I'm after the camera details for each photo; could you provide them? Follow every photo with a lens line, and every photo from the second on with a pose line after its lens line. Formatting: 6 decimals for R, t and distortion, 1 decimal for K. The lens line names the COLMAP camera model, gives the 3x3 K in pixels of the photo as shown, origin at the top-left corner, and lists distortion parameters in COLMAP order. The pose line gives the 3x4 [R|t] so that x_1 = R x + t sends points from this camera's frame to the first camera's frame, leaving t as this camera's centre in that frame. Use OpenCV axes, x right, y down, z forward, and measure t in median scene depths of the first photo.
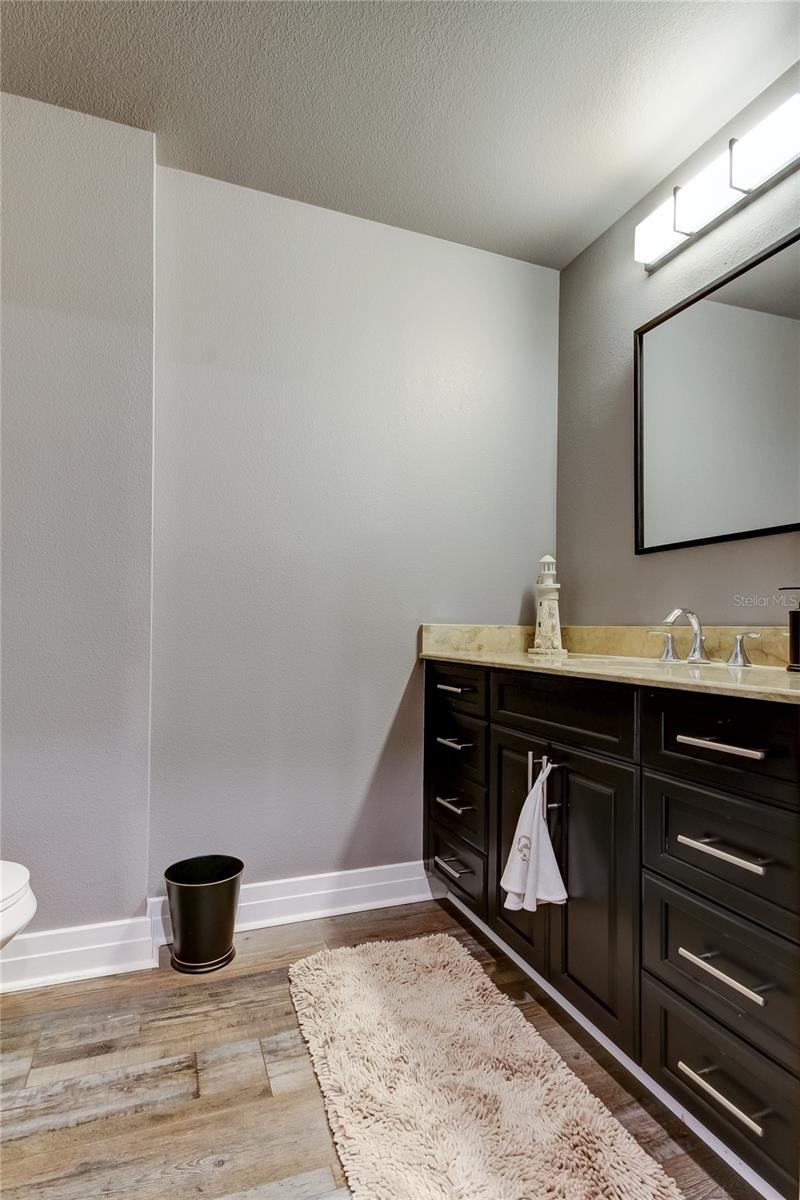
lens RADIAL K [[565.8, 0, 396.2], [0, 565.8, 596.0], [0, 0, 1]] dist [0.022900, -0.004007]
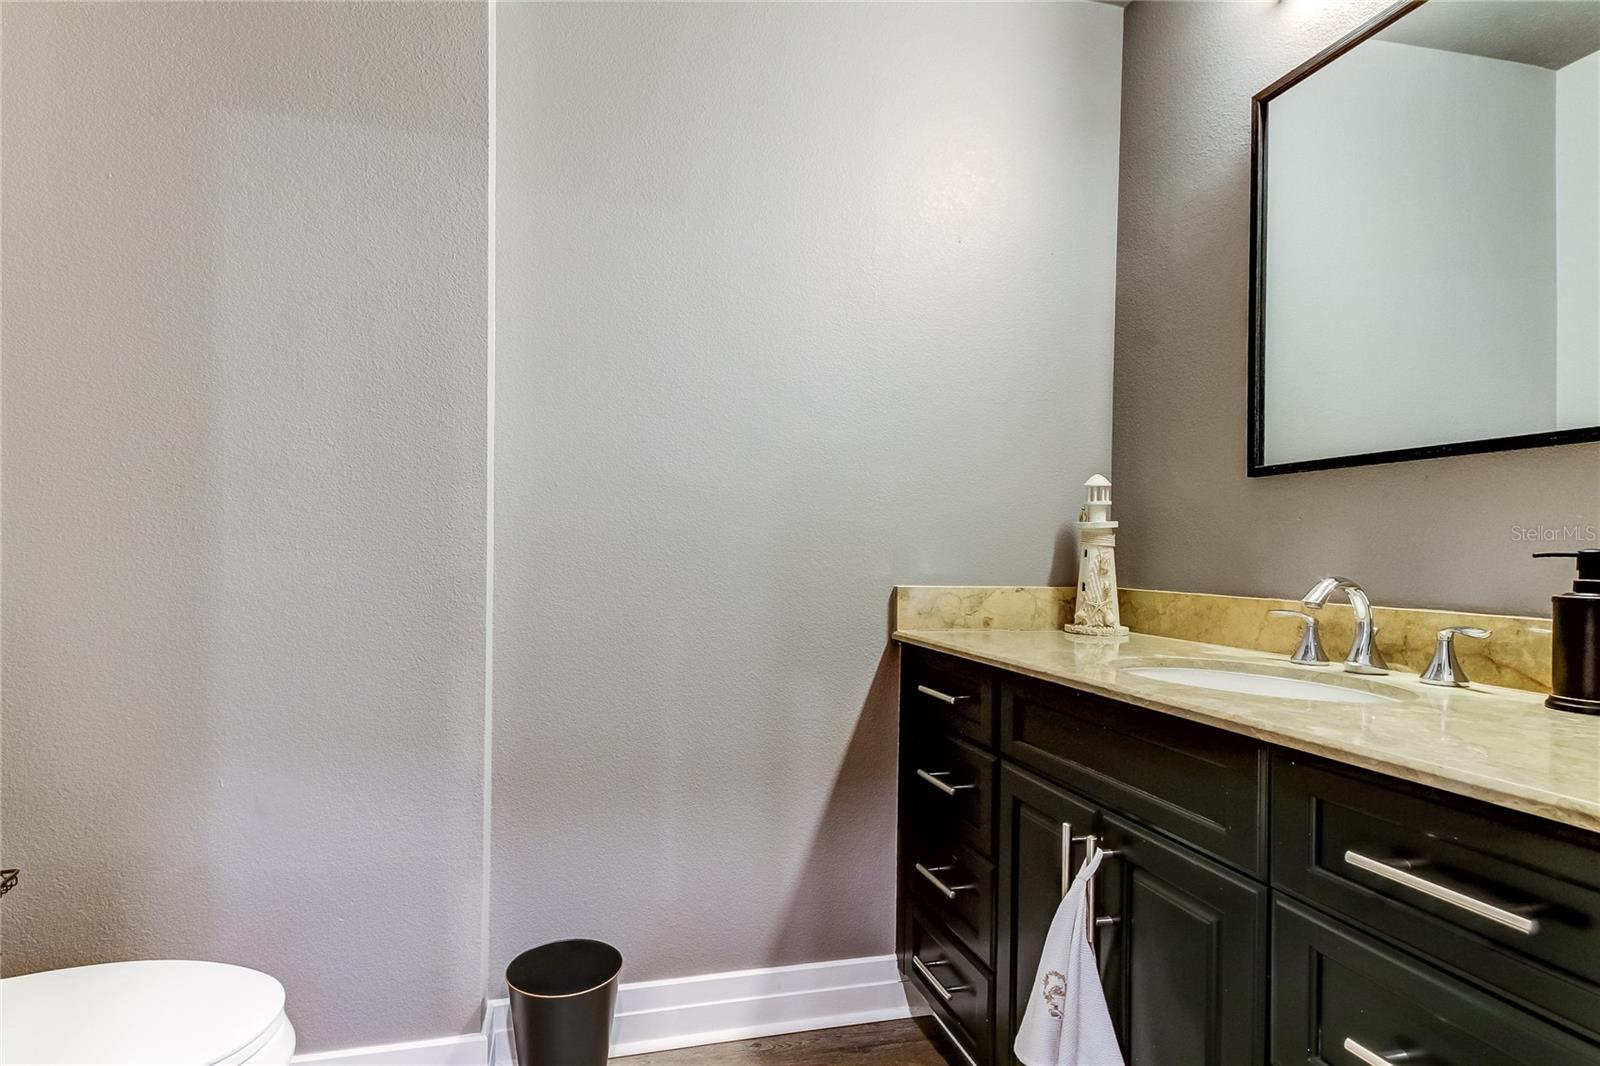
lens RADIAL K [[754.4, 0, 806.9], [0, 754.4, 540.3], [0, 0, 1]] dist [0.022900, -0.004007]
pose [[0.994758, -0.005610, -0.102108, 0.039401], [0.011588, 0.998246, 0.058053, -0.065704], [0.101603, -0.058932, 0.993078, 0.161528]]
